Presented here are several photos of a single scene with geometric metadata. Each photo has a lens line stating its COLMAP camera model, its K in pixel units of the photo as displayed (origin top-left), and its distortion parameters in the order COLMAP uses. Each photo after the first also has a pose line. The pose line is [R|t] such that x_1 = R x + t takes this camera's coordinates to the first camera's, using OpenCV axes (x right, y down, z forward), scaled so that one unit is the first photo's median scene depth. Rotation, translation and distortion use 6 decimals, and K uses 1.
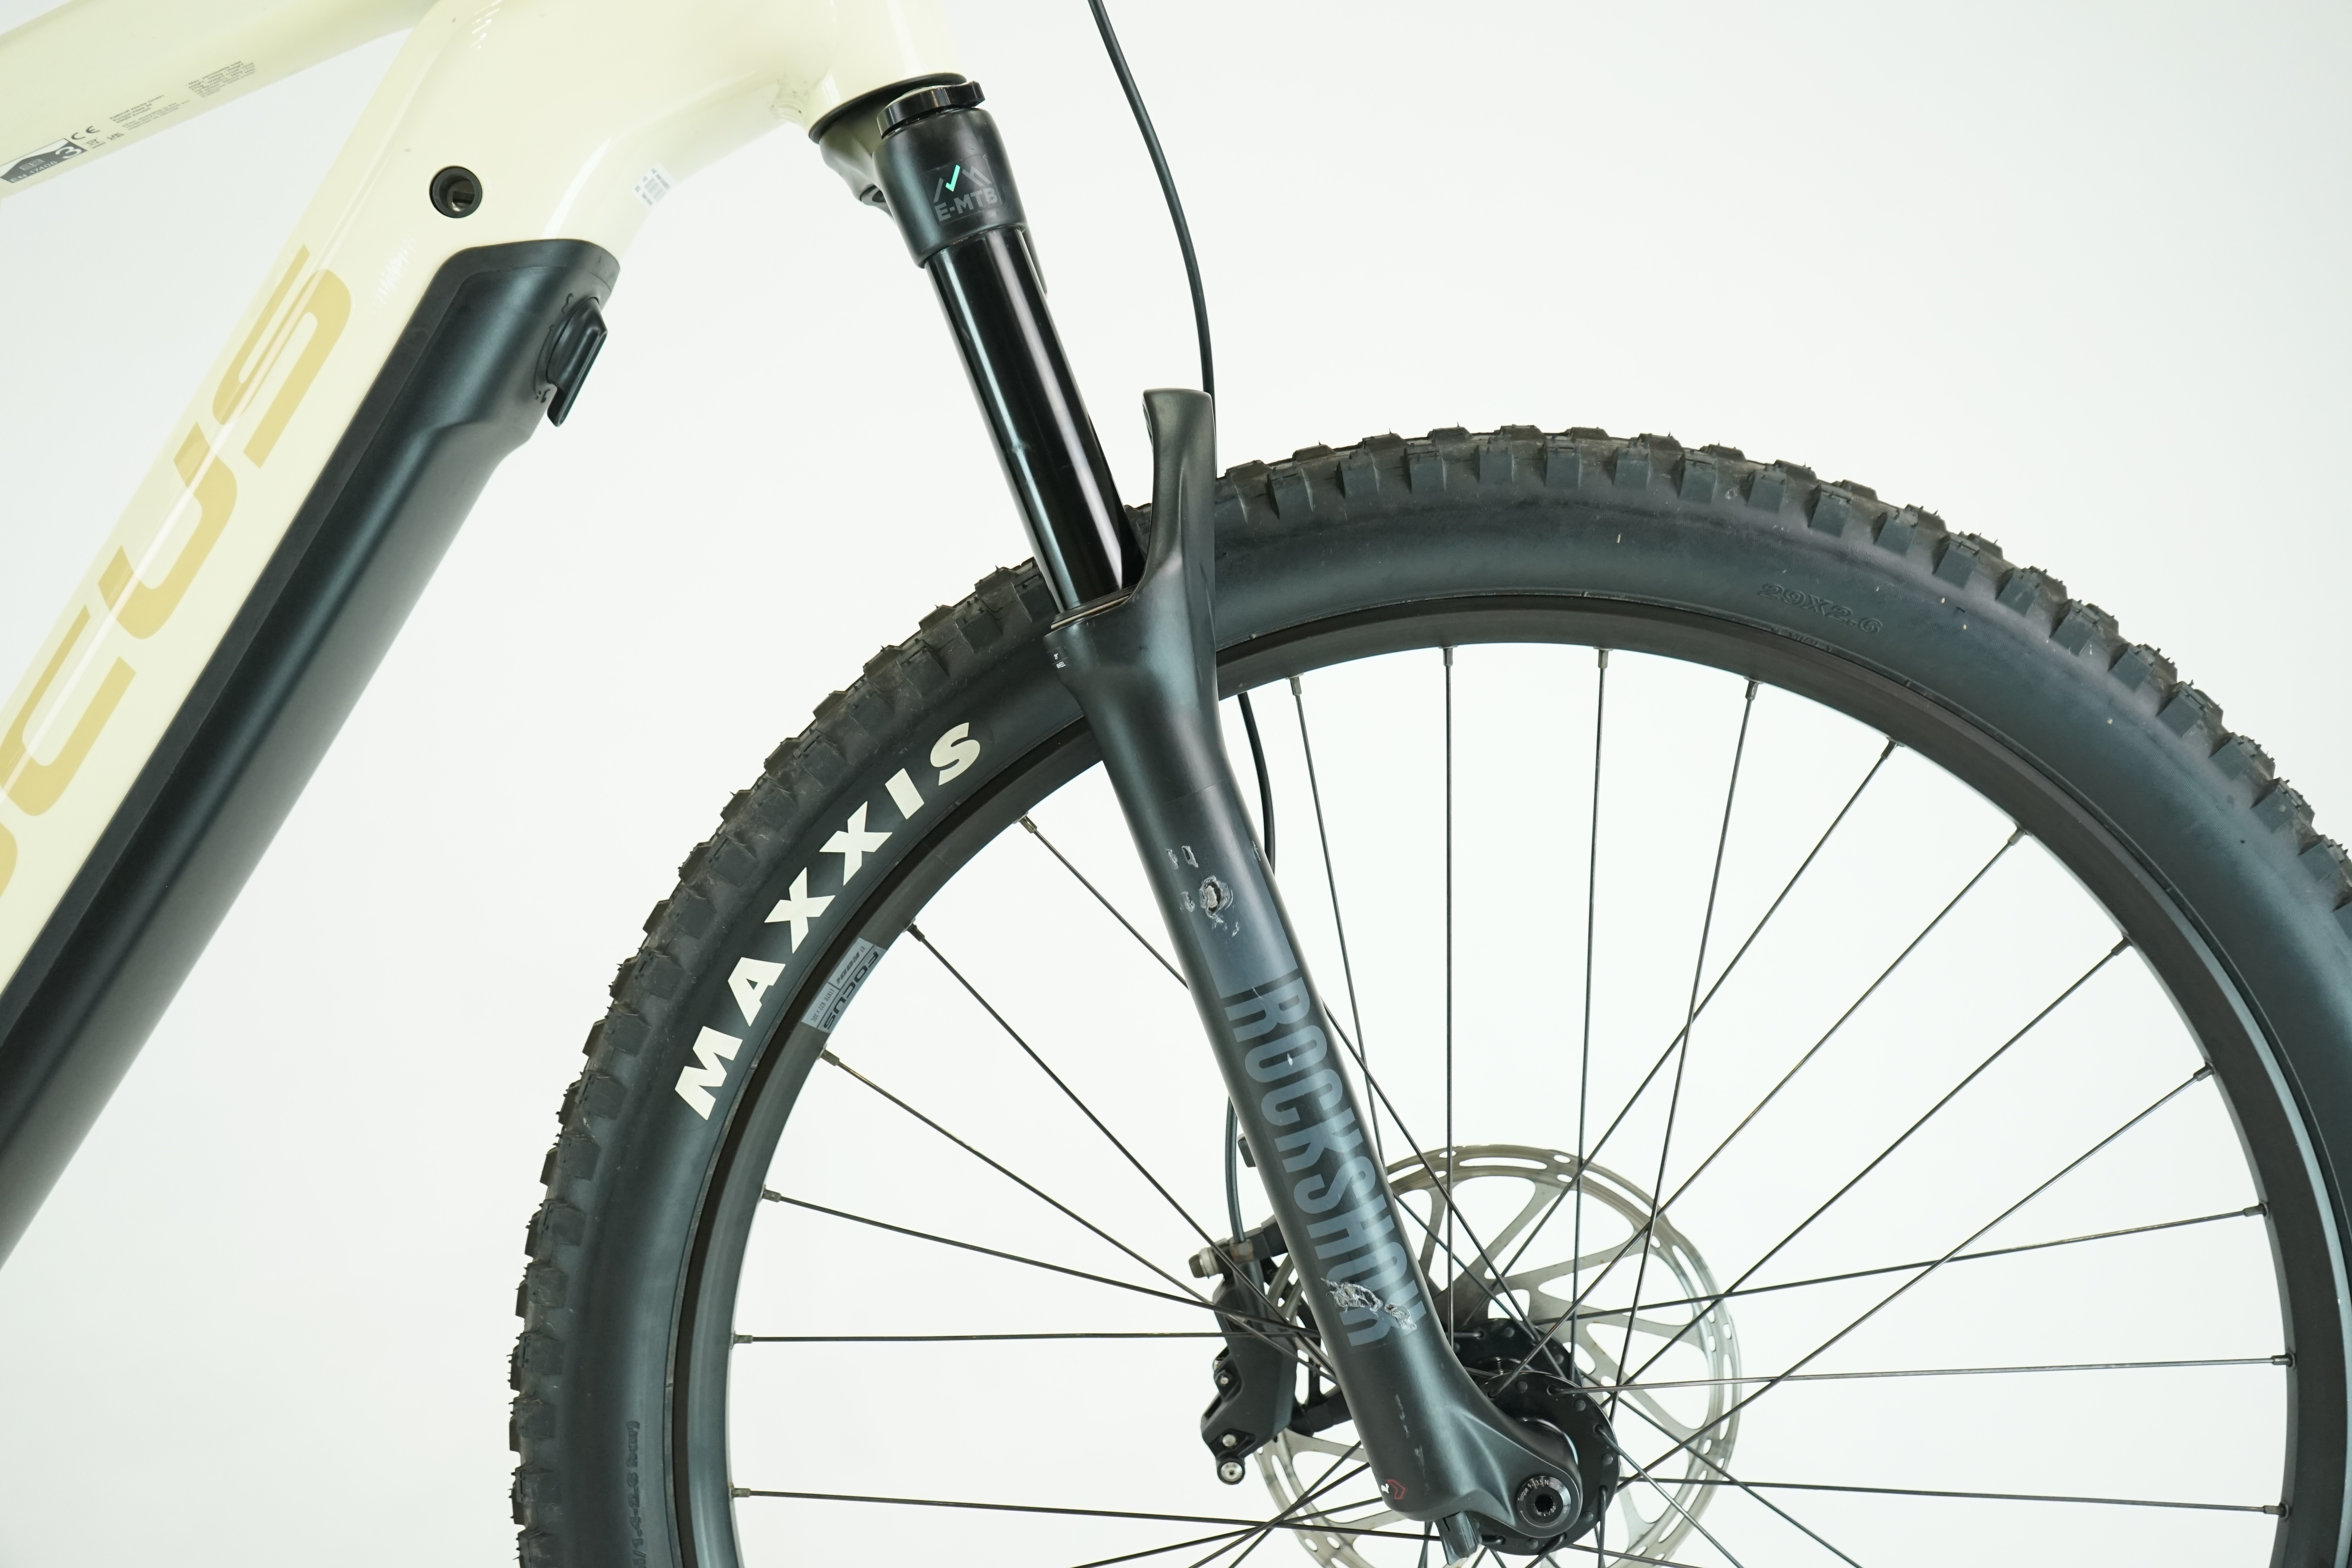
lens RADIAL K [[2358.1, 0, 1176.0], [0, 2358.1, 784.0], [0, 0, 1]] dist [0.008323, 0.000761]
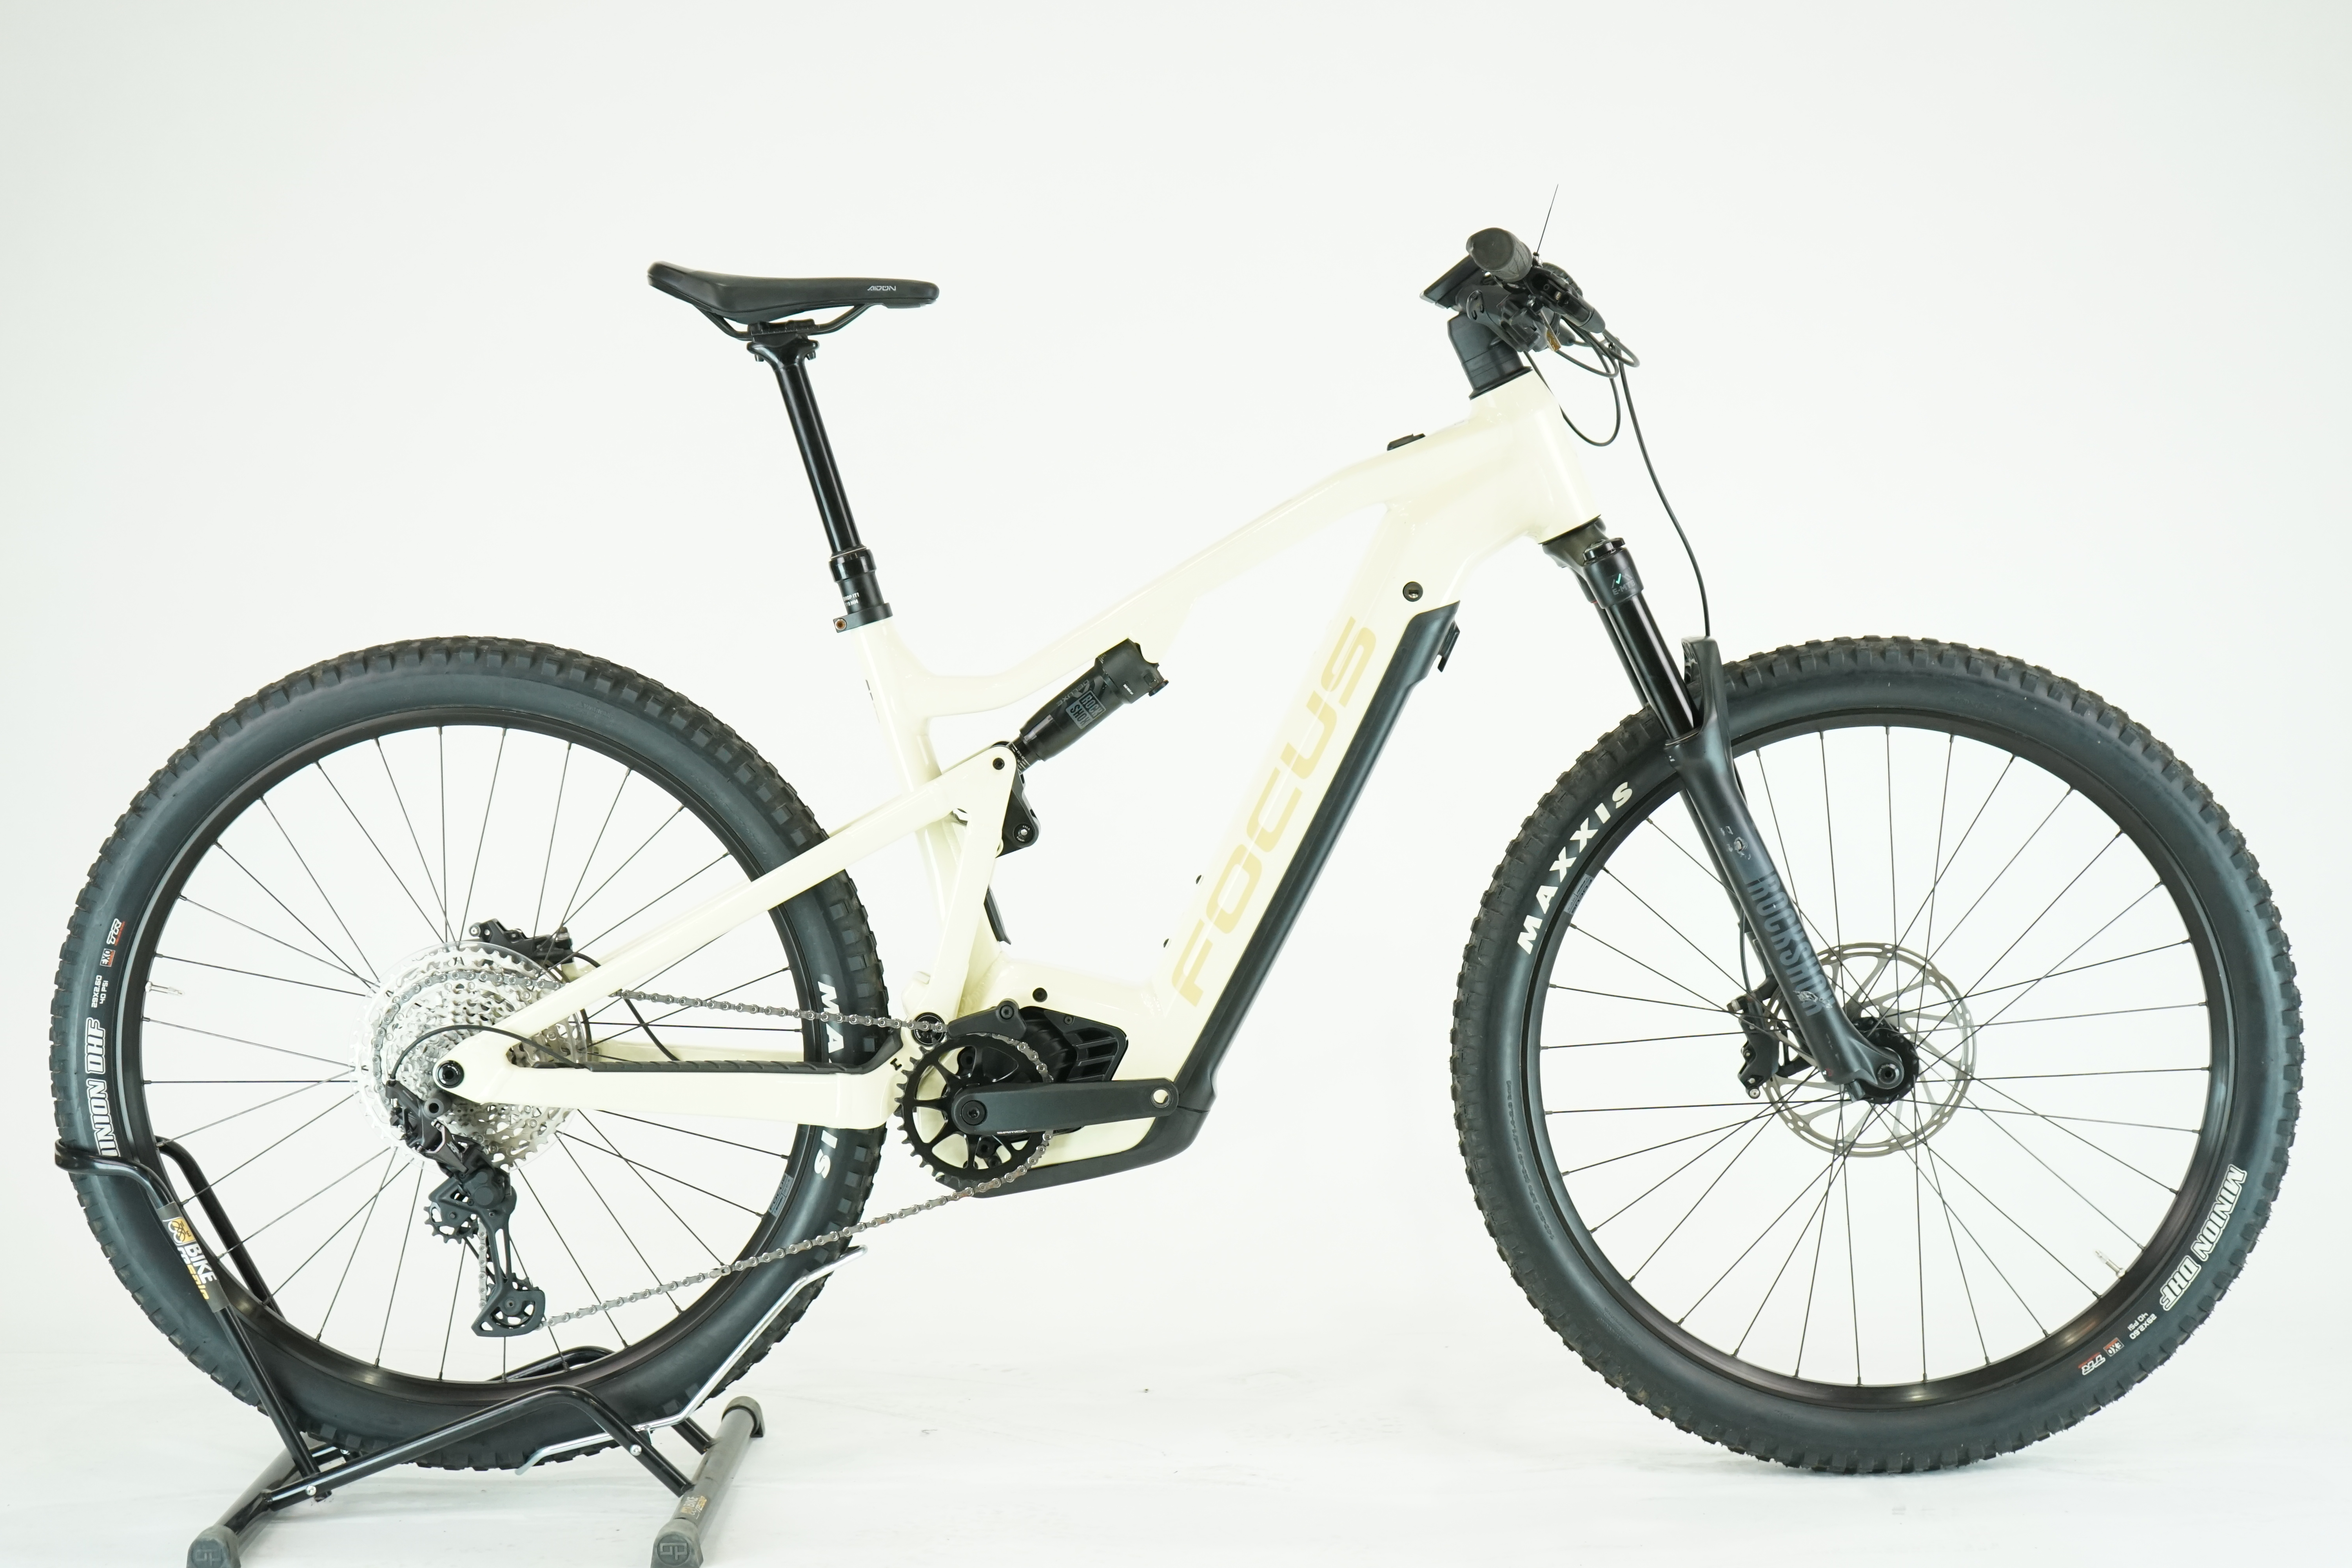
lens RADIAL K [[3412.6, 0, 1176.0], [0, 3412.6, 784.0], [0, 0, 1]] dist [-0.040336, -0.061992]
pose [[0.994752, -0.083398, -0.059279, -0.338464], [0.084984, 0.996075, 0.024755, -0.149011], [0.056981, -0.029663, 0.997934, -2.511603]]
